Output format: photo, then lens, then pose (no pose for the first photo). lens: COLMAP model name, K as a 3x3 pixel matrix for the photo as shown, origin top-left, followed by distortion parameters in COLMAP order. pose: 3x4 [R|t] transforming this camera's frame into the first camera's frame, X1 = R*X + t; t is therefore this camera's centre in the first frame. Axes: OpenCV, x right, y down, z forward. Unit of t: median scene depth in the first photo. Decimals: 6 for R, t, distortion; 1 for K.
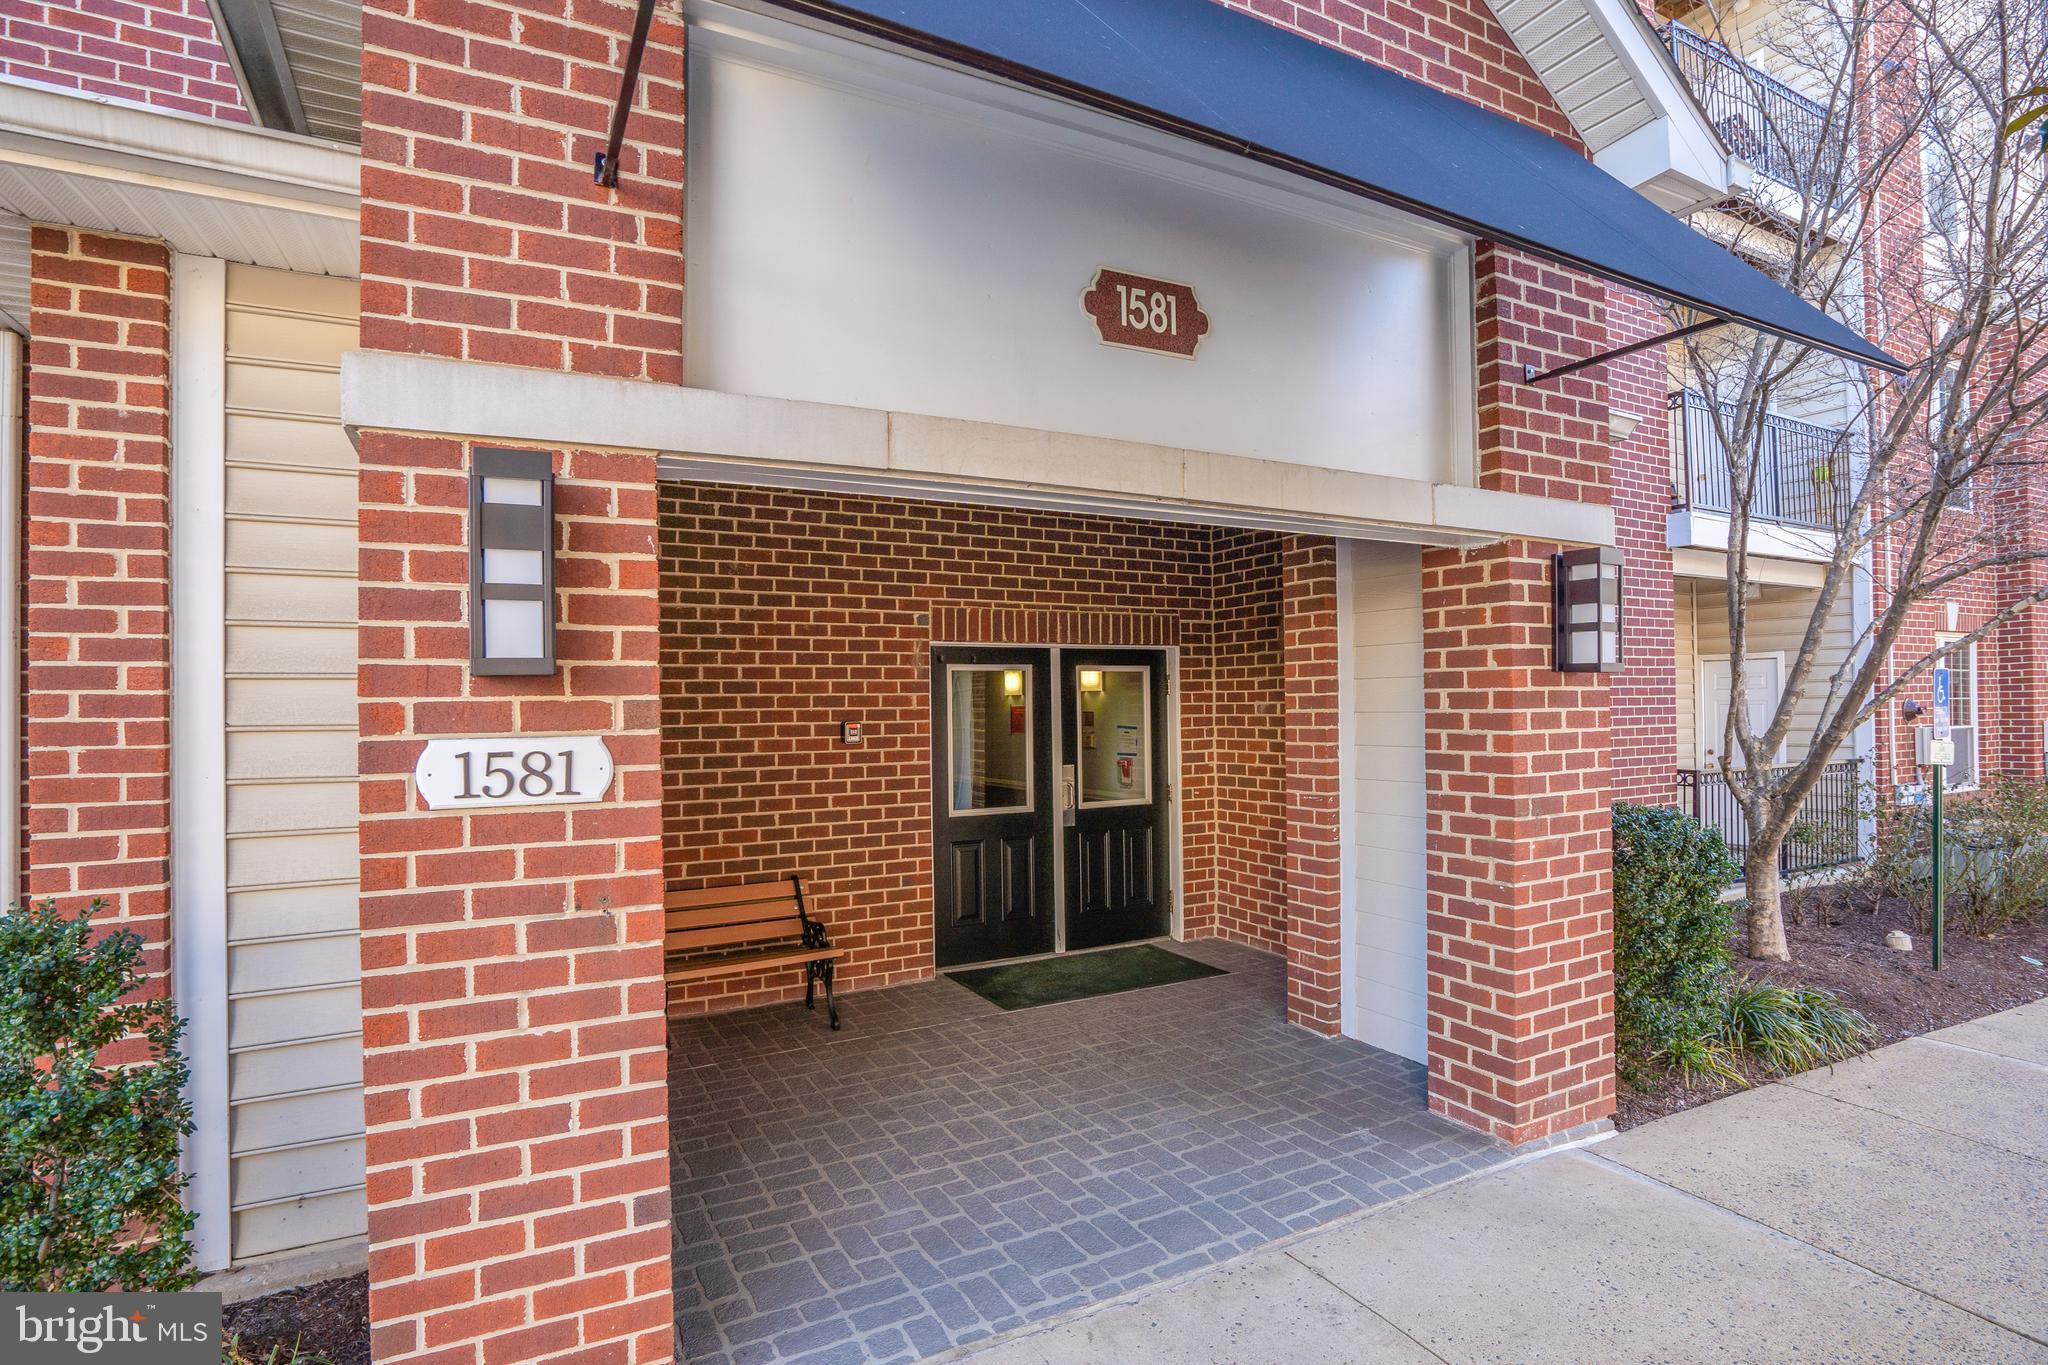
lens RADIAL K [[960.8, 0, 998.7], [0, 960.8, 698.6], [0, 0, 1]] dist [-0.058179, 0.022700]
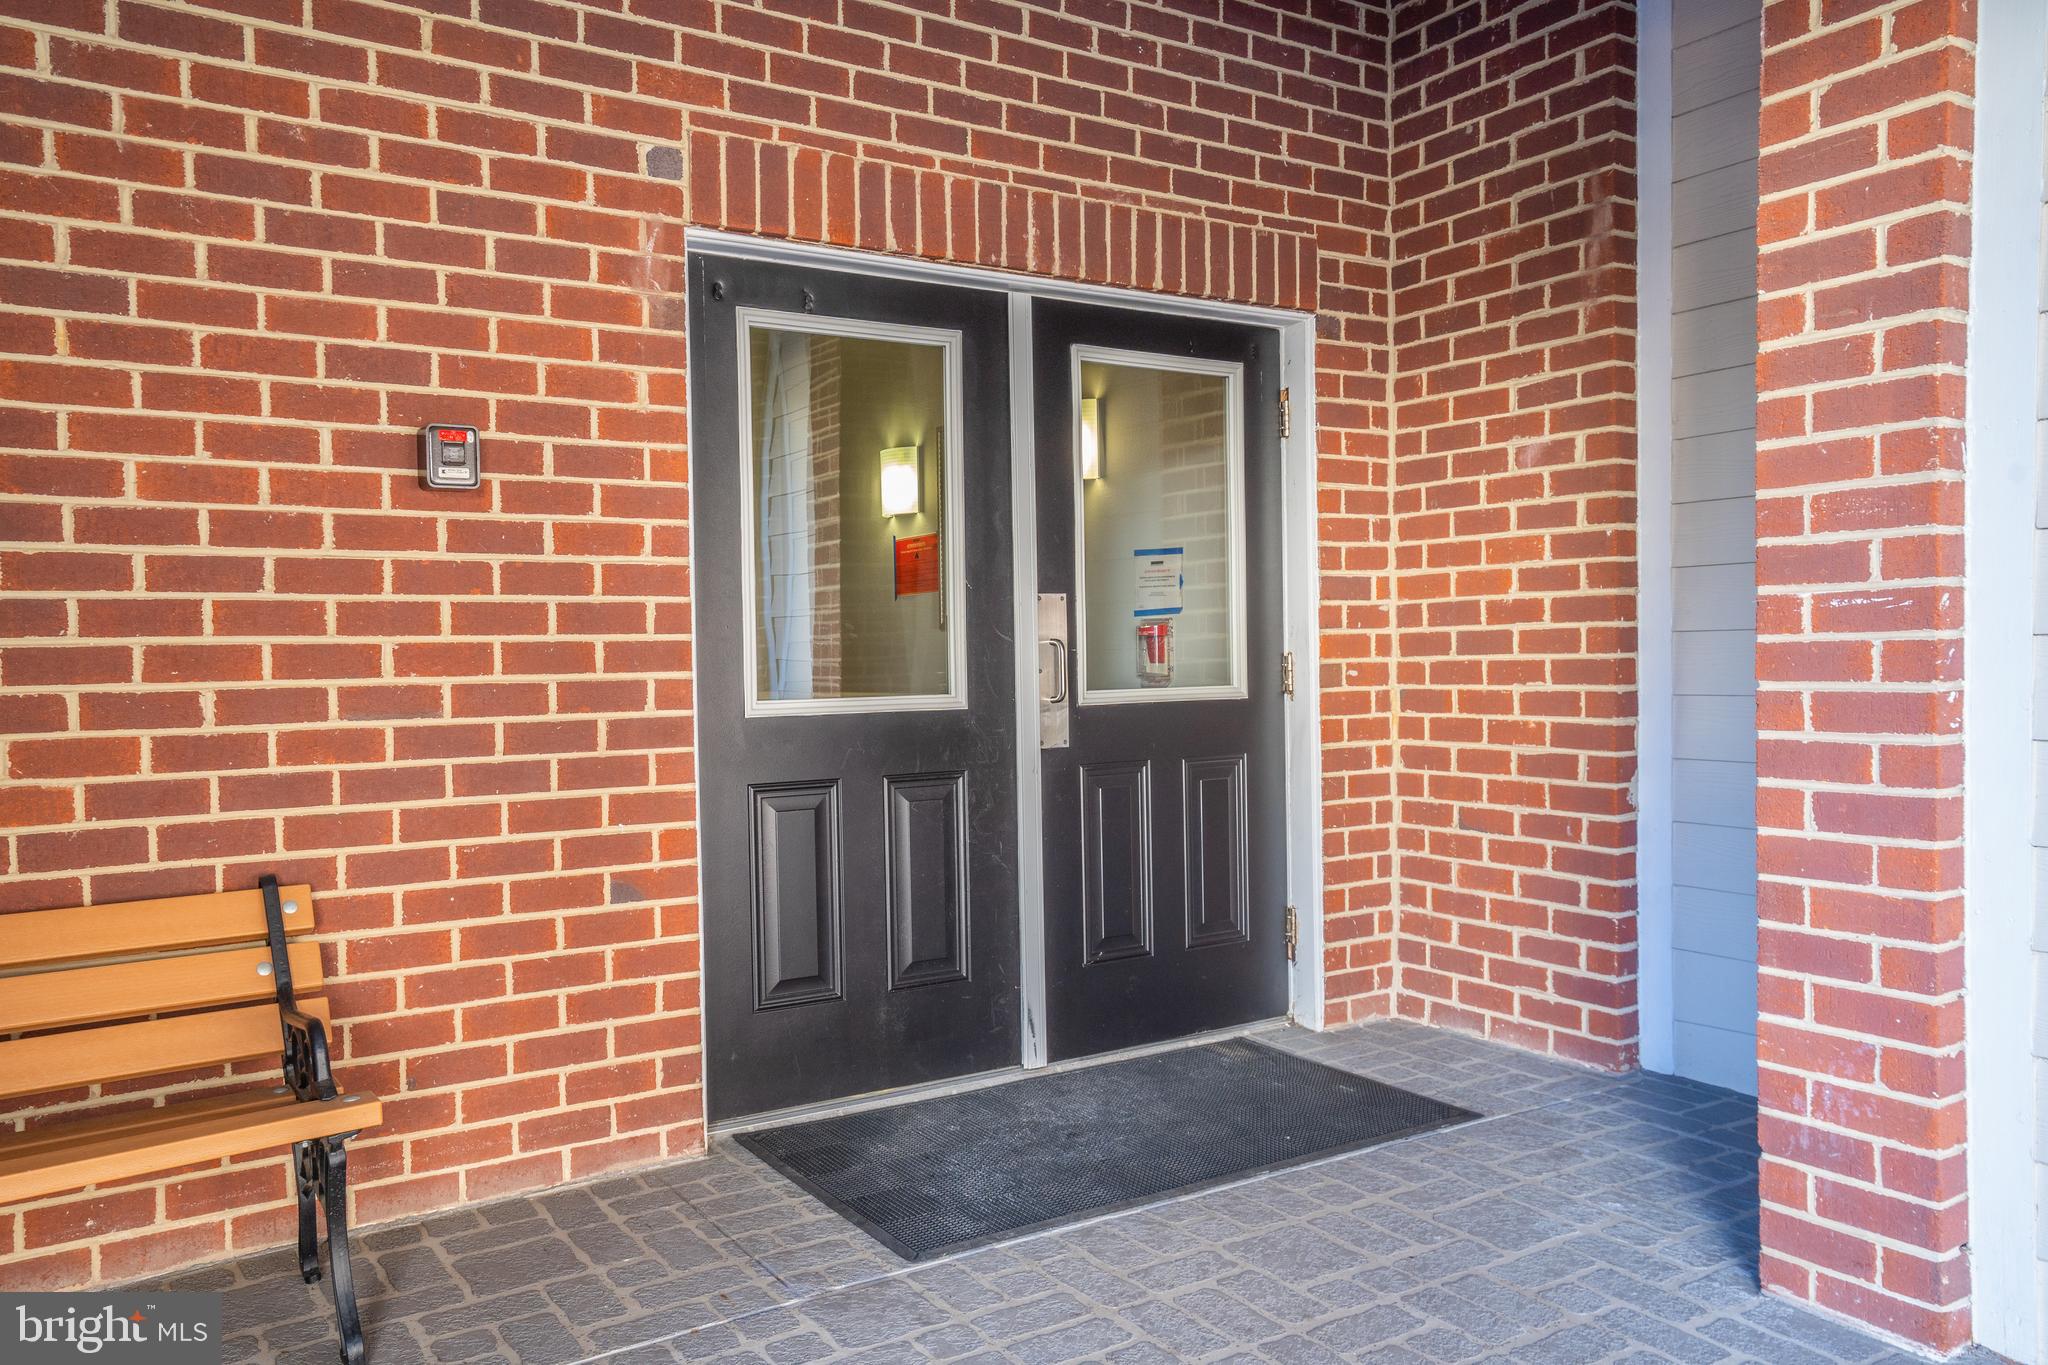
lens RADIAL K [[1498.9, 0, 984.8], [0, 1498.9, 685.9], [0, 0, 1]] dist [0.025750, 0.005511]
pose [[0.996686, -0.005015, 0.081186, -0.006289], [0.001913, 0.999267, 0.038245, 0.091562], [-0.081319, -0.037963, 0.995965, 0.422562]]
